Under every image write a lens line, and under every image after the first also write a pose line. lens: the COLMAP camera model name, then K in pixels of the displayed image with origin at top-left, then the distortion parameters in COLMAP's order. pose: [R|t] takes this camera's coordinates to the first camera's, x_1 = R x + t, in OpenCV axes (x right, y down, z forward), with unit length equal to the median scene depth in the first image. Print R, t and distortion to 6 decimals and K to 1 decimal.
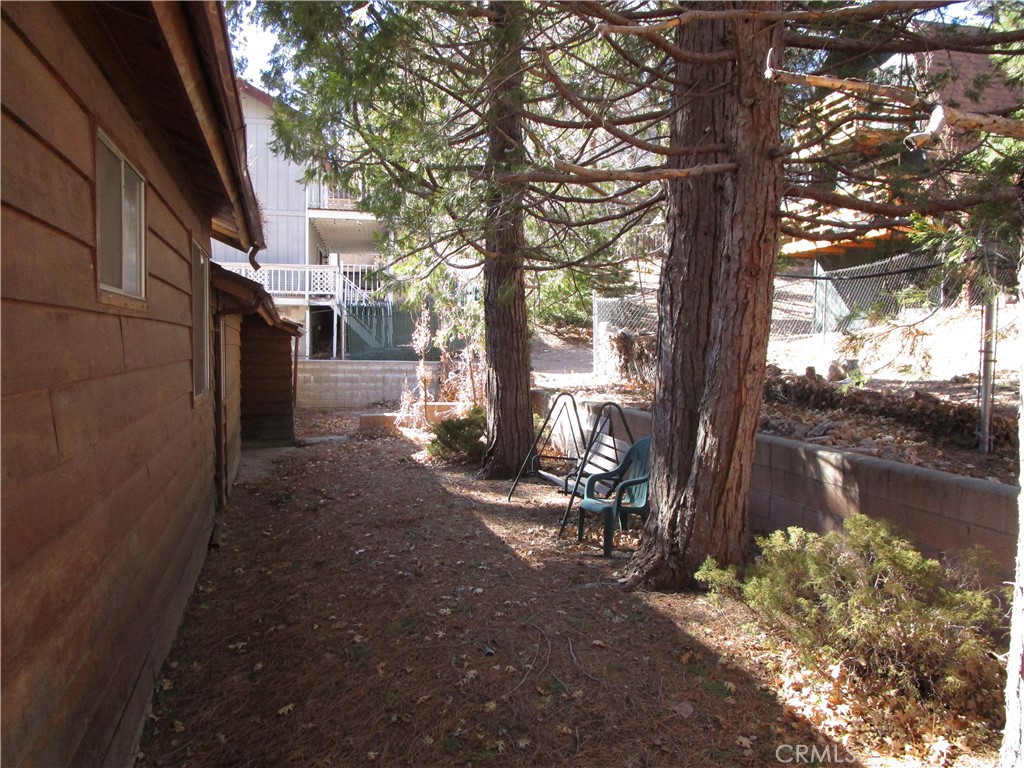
lens RADIAL K [[735.2, 0, 506.0], [0, 735.2, 384.0], [0, 0, 1]] dist [-0.017926, -0.001426]
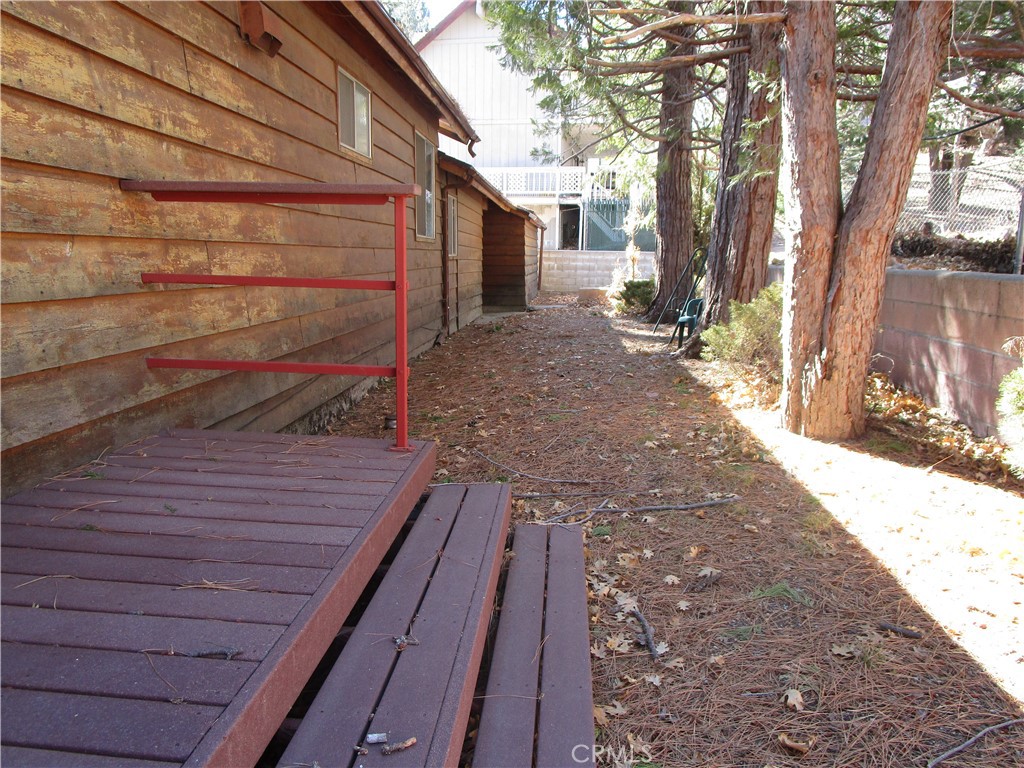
lens RADIAL K [[735.2, 0, 506.0], [0, 735.2, 384.0], [0, 0, 1]] dist [-0.017926, -0.001426]
pose [[0.929267, 0.060186, -0.364473, 0.179519], [-0.017743, 0.992771, 0.118702, 0.075351], [0.368982, -0.103840, 0.923618, -0.218375]]
